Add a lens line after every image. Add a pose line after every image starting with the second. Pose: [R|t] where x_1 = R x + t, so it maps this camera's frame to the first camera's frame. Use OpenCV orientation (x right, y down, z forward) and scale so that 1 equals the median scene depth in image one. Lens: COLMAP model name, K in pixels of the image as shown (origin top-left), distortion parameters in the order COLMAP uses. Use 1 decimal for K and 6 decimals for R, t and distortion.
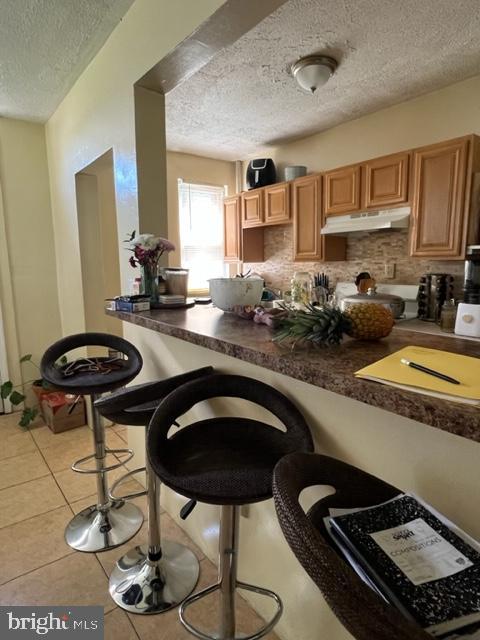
lens RADIAL K [[388.6, 0, 234.2], [0, 388.6, 319.6], [0, 0, 1]] dist [-0.003445, 0.002006]
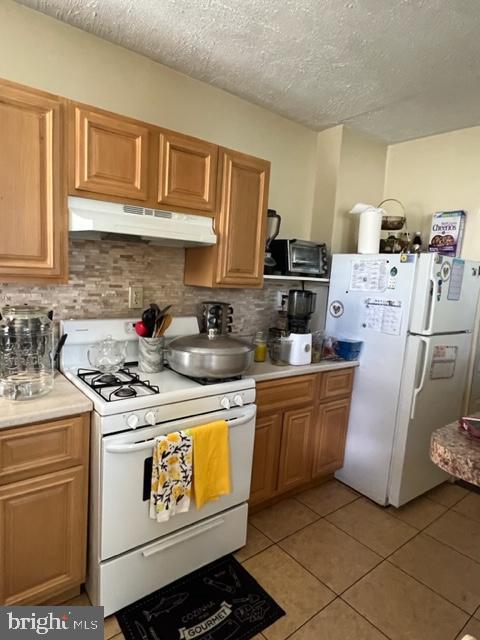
lens RADIAL K [[388.6, 0, 240.2], [0, 388.6, 321.5], [0, 0, 1]] dist [-0.003445, 0.002006]
pose [[-0.044103, -0.104780, 0.993517, -0.369497], [0.093555, 0.989681, 0.108528, -0.177656], [-0.994637, 0.097735, -0.033846, 1.061300]]
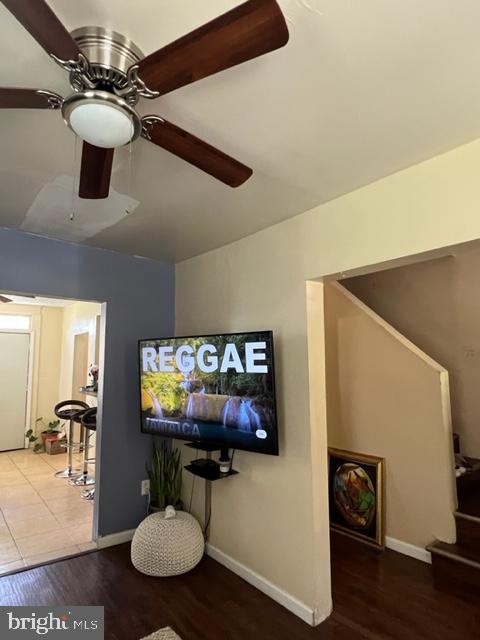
lens RADIAL K [[388.6, 0, 236.2], [0, 388.6, 322.5], [0, 0, 1]] dist [-0.003445, 0.002006]
pose [[0.999582, 0.013286, 0.025679, 0.574752], [-0.006492, 0.968627, -0.248435, 0.145543], [-0.028174, 0.248164, 0.968308, -1.492619]]
